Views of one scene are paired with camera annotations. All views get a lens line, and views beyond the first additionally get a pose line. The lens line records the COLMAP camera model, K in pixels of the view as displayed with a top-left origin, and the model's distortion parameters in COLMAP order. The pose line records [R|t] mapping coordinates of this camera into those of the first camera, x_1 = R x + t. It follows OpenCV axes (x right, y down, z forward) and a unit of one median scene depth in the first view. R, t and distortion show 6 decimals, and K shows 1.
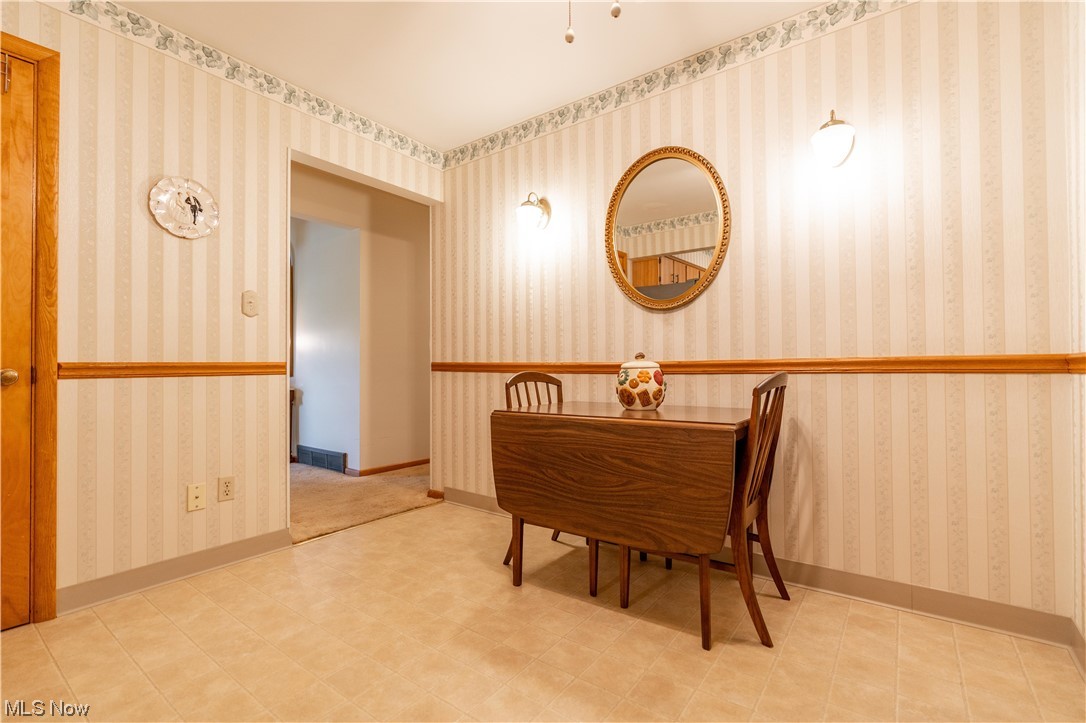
lens RADIAL K [[488.6, 0, 543.0], [0, 488.6, 361.5], [0, 0, 1]] dist [-0.001209, 0.000322]
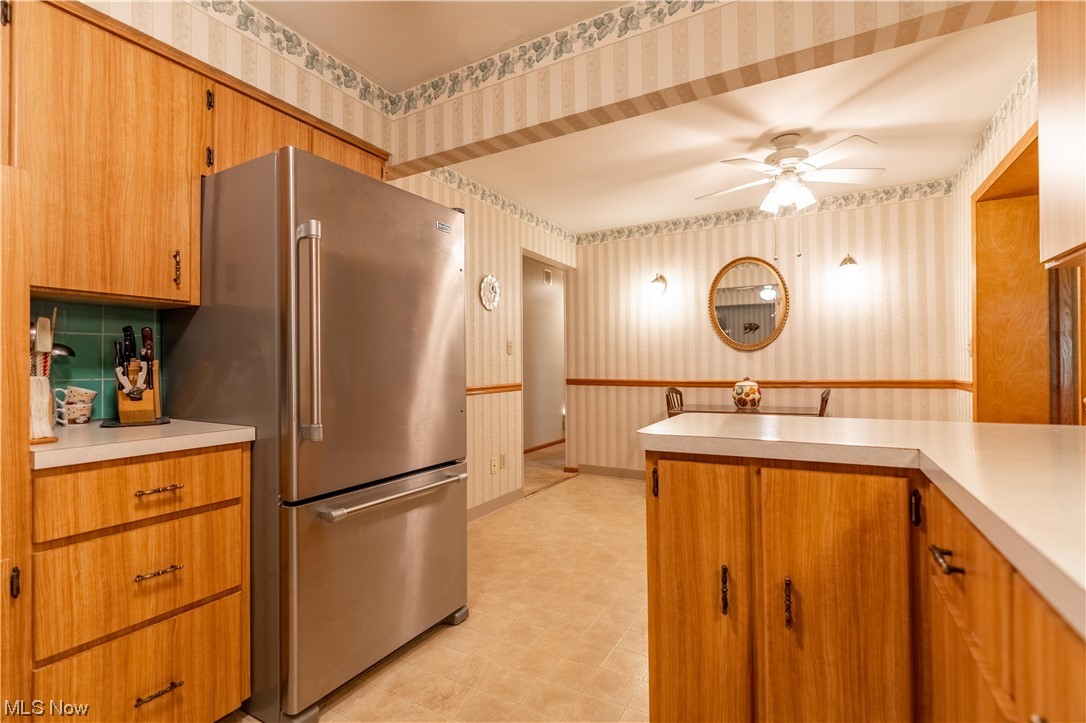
lens RADIAL K [[506.0, 0, 543.0], [0, 506.0, 361.5], [0, 0, 1]] dist [-0.000187, -0.000131]
pose [[0.990767, -0.004030, 0.135515, -0.683129], [0.004087, 0.999992, -0.000142, -0.066935], [-0.135514, 0.000695, 0.990775, -0.642536]]
